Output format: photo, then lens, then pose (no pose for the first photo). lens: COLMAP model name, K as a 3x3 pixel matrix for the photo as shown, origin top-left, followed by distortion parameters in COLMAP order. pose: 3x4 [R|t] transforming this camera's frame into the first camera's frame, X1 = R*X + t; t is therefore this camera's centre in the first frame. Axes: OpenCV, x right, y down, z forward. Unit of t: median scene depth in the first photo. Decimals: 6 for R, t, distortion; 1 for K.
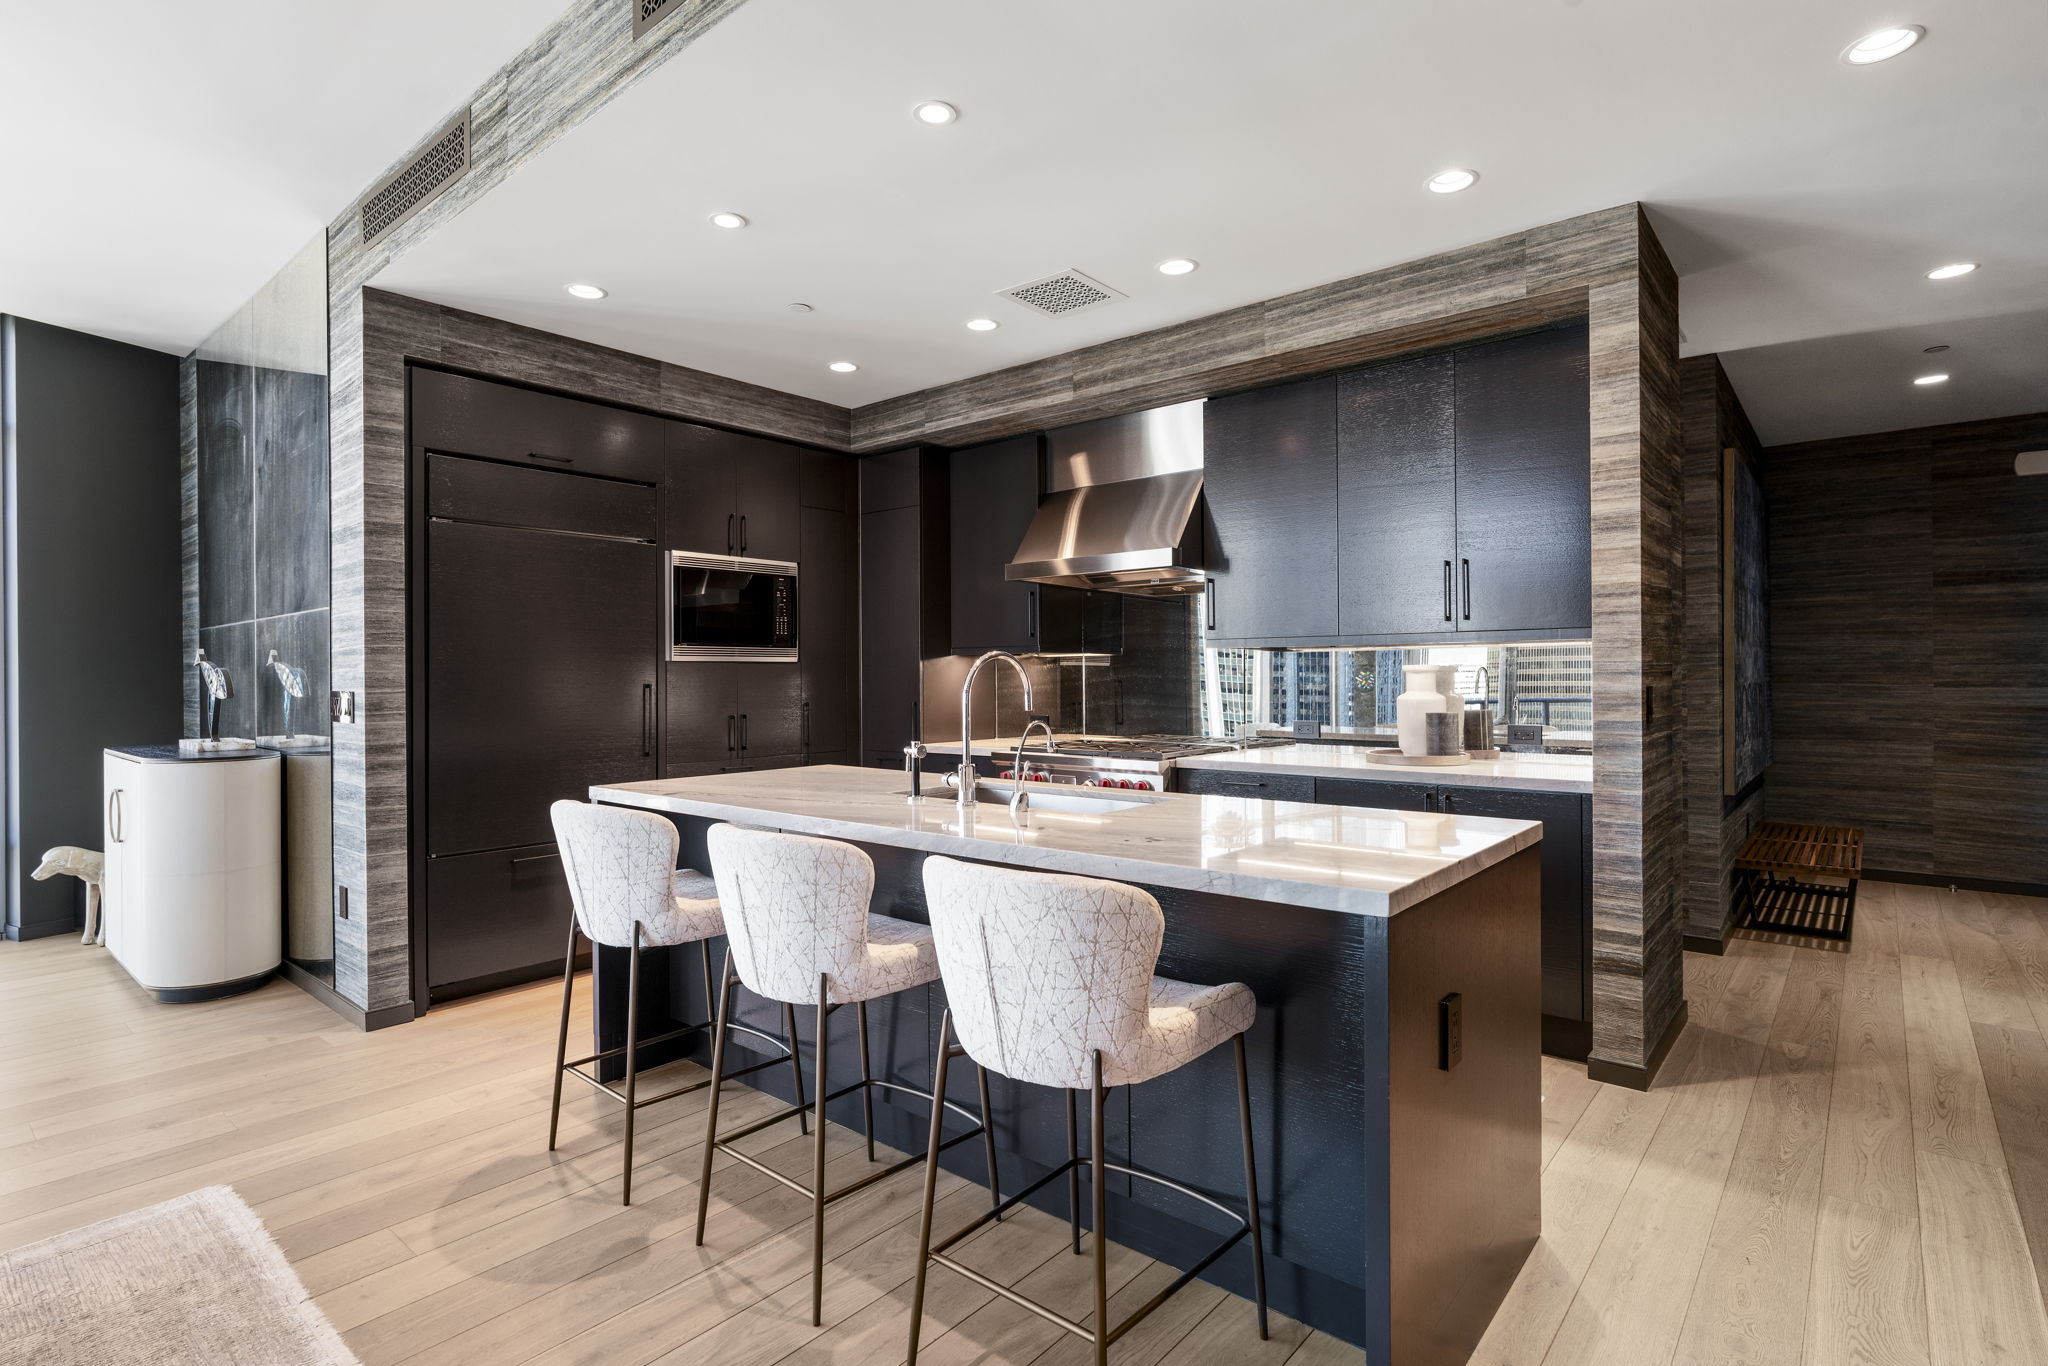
lens RADIAL K [[1014.9, 0, 1024.0], [0, 1014.9, 678.1], [0, 0, 1]] dist [-0.010929, 0.013641]
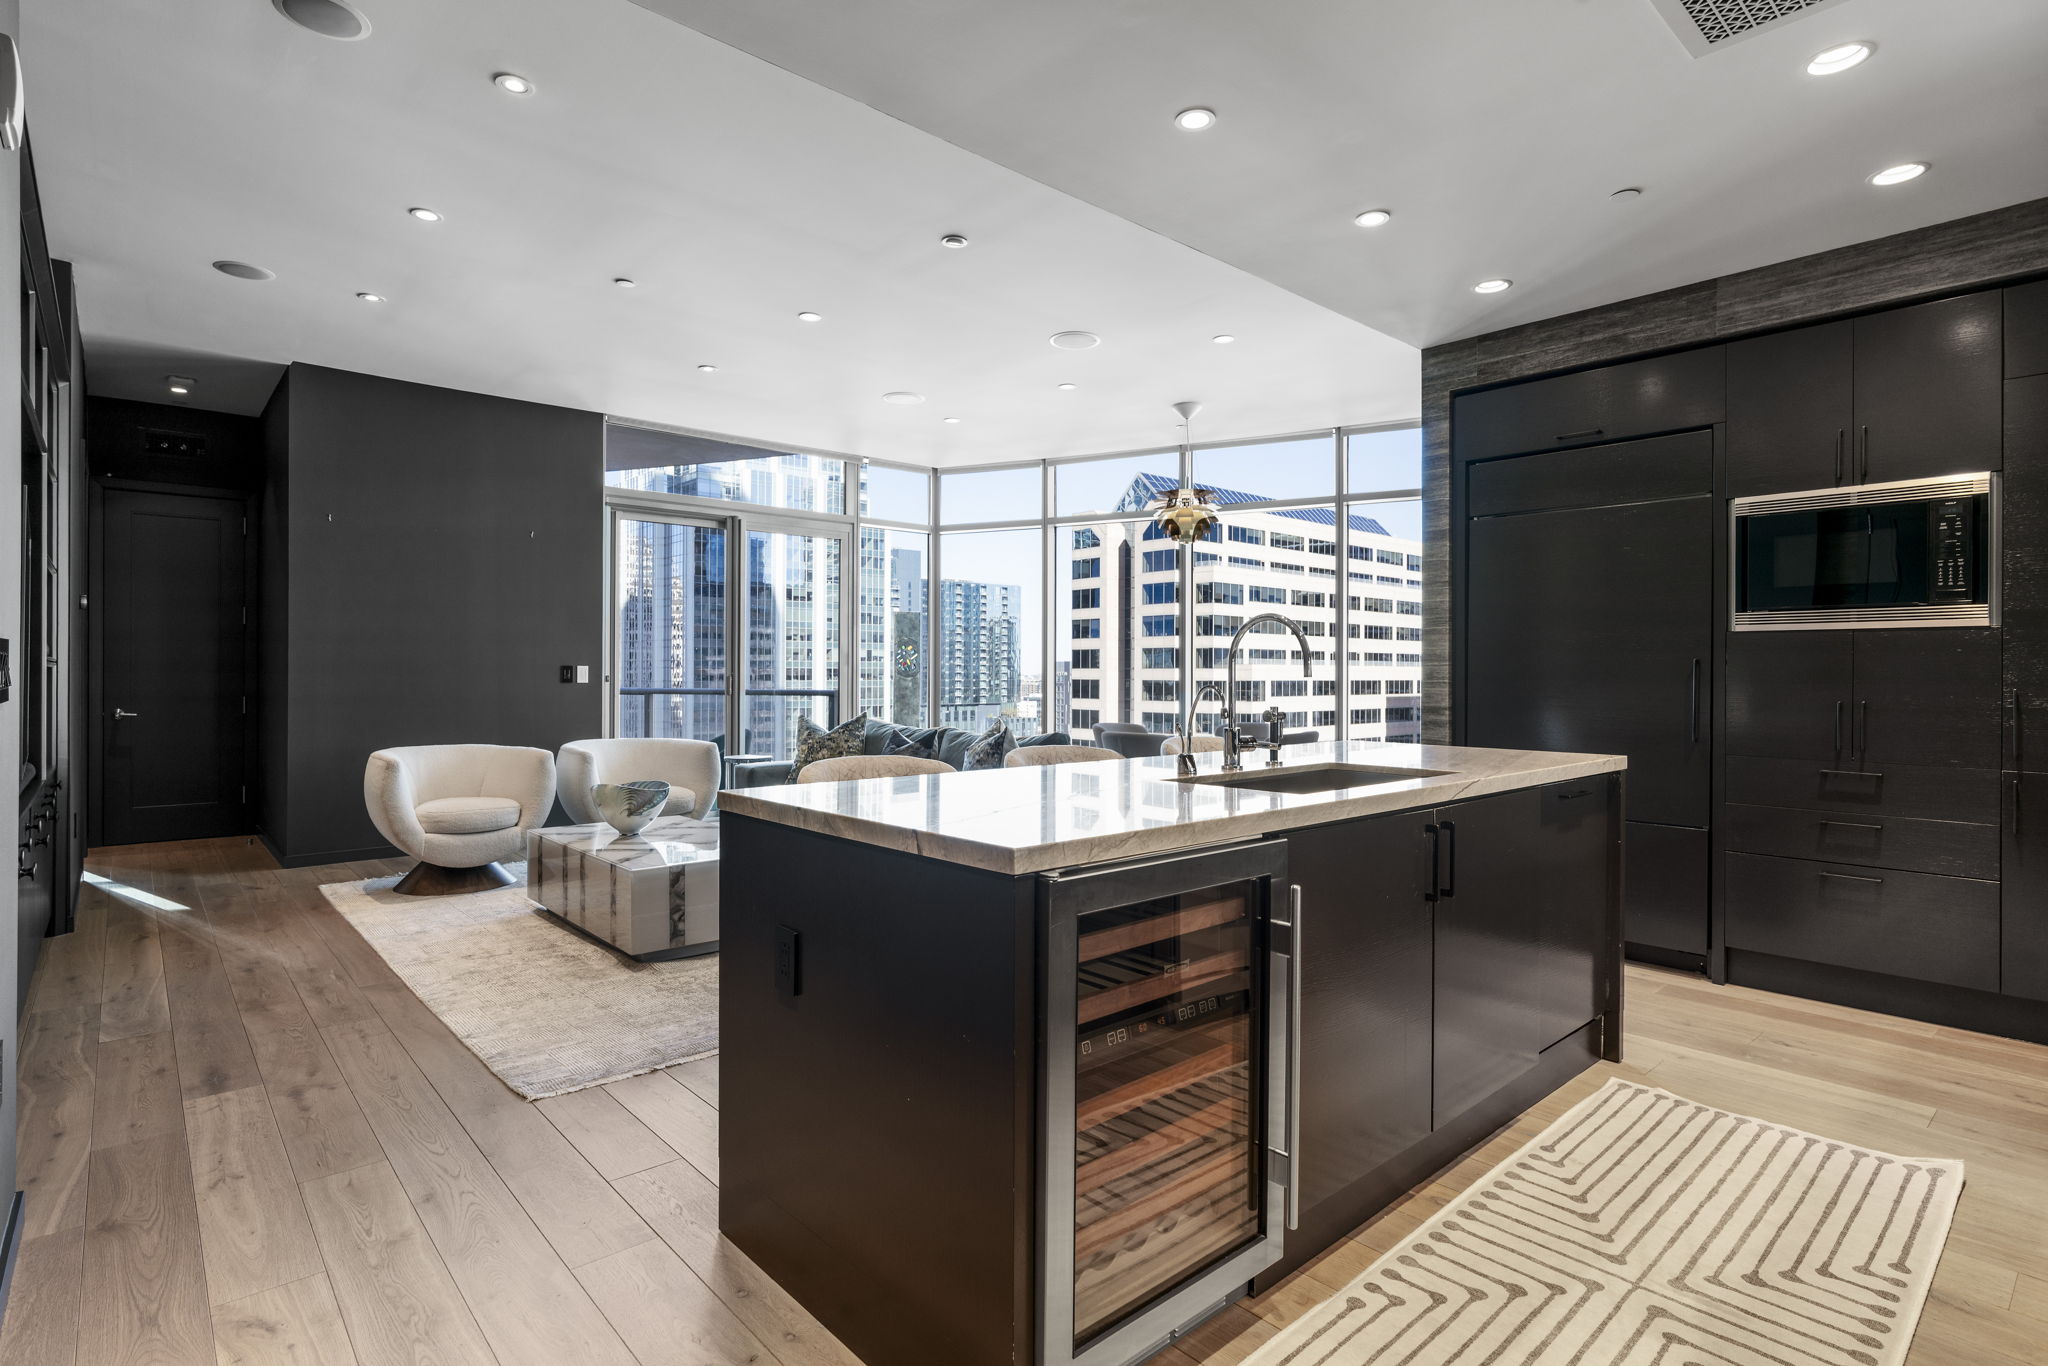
lens RADIAL K [[1021.5, 0, 1022.9], [0, 1021.5, 669.8], [0, 0, 1]] dist [-0.001861, 0.001261]
pose [[-0.140046, 0.004071, -0.990137, 0.665389], [-0.005208, 0.999975, 0.004848, 0.015954], [0.990131, 0.005835, -0.140021, 0.637756]]
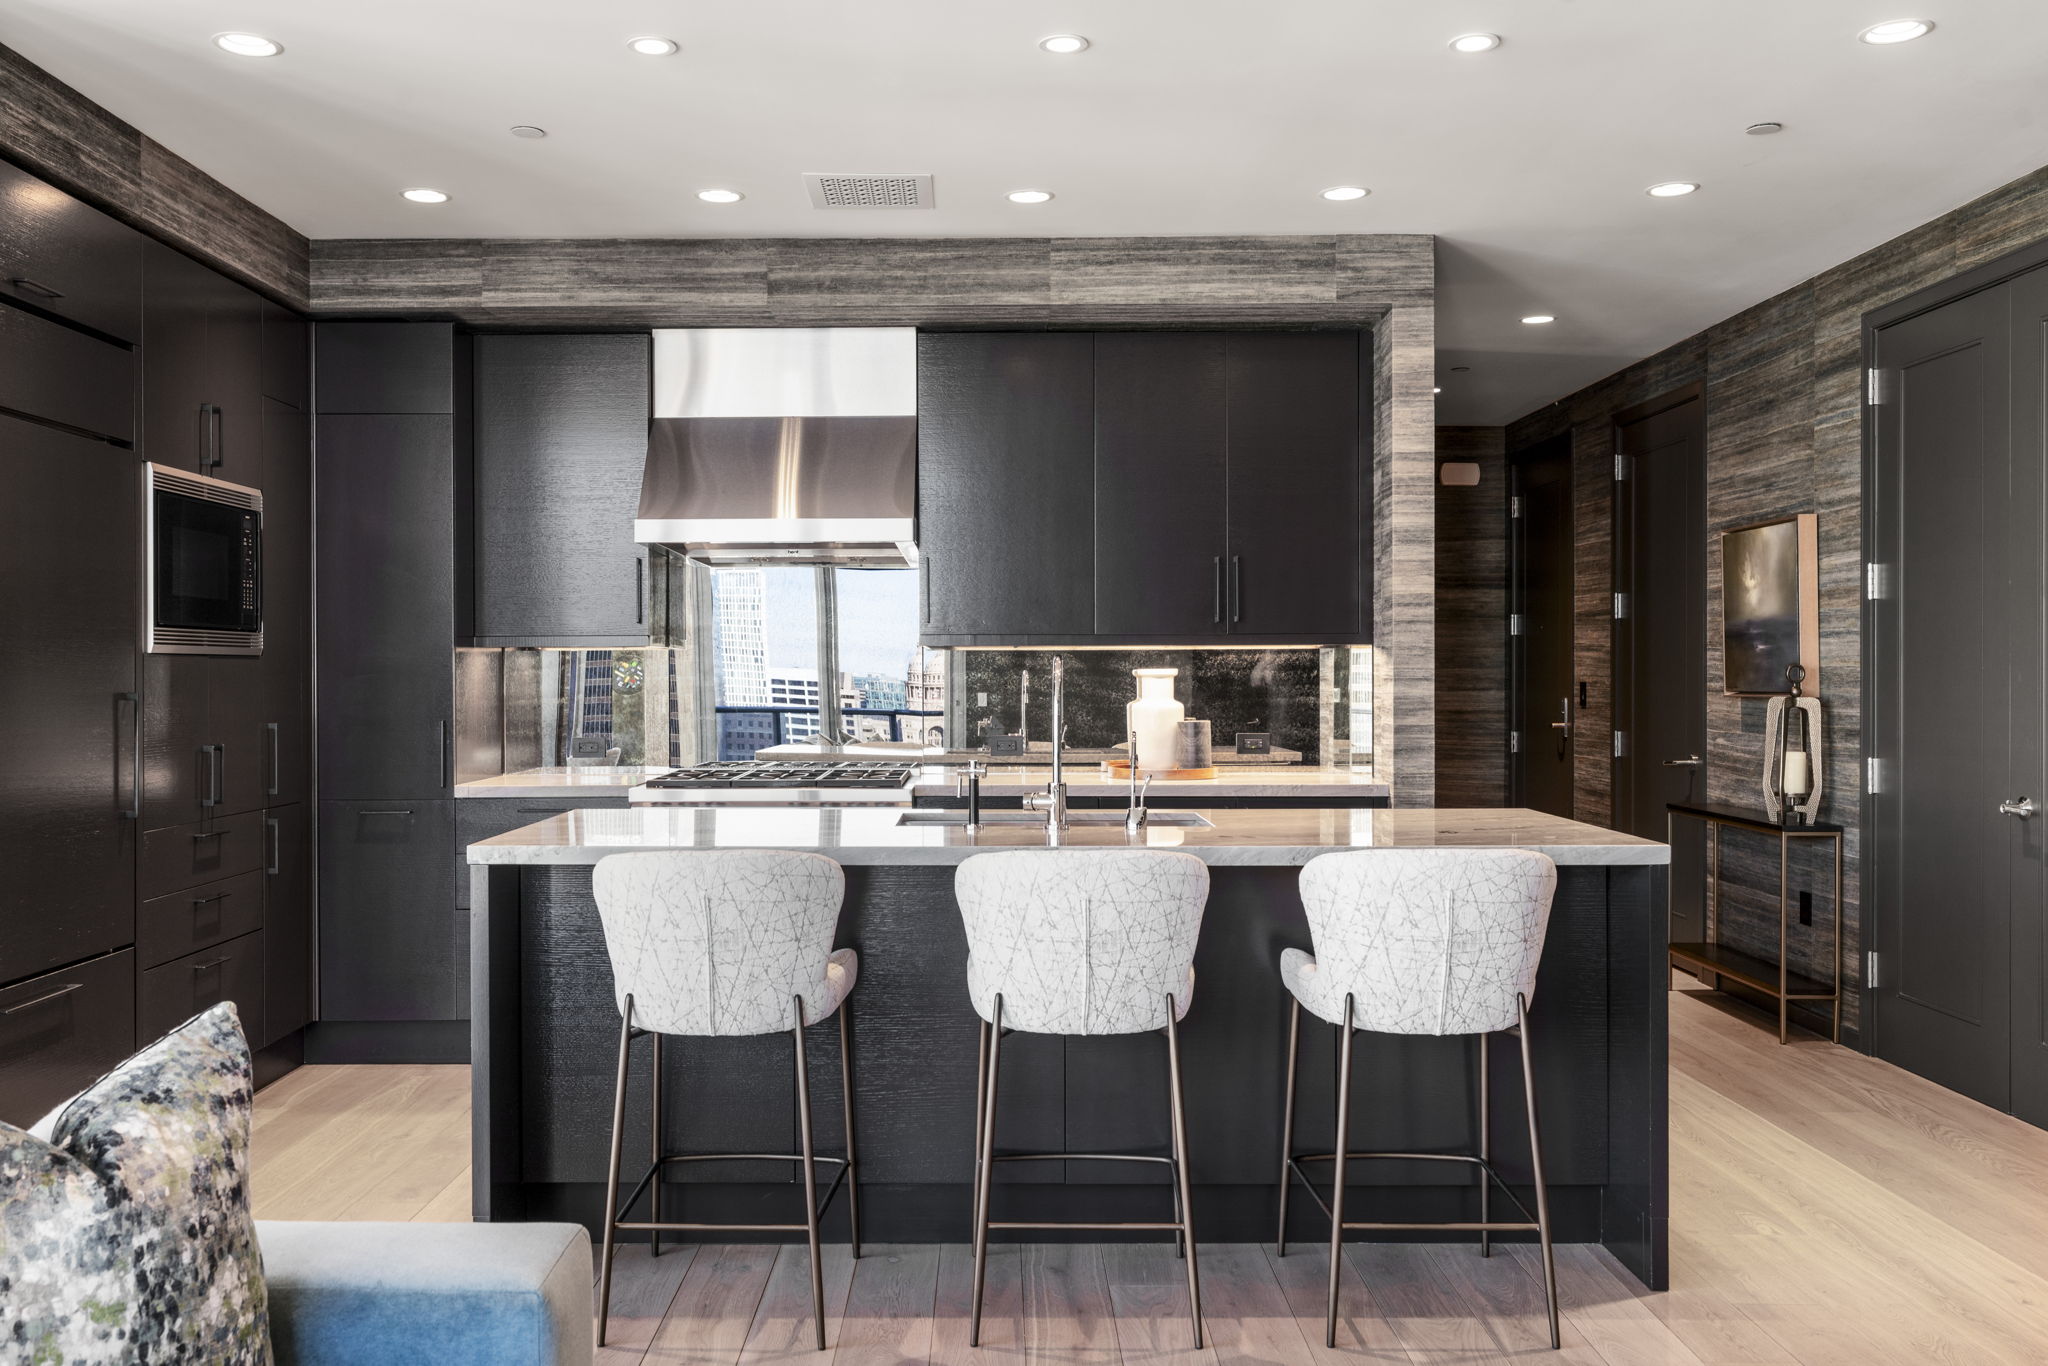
lens RADIAL K [[1724.2, 0, 967.5], [0, 1724.2, 689.5], [0, 0, 1]] dist [0.006706, 0.010025]
pose [[0.772511, -0.001919, 0.634998, -0.724830], [-0.001362, 0.999988, 0.004678, -0.001671], [-0.635000, -0.004479, 0.772499, -0.069921]]
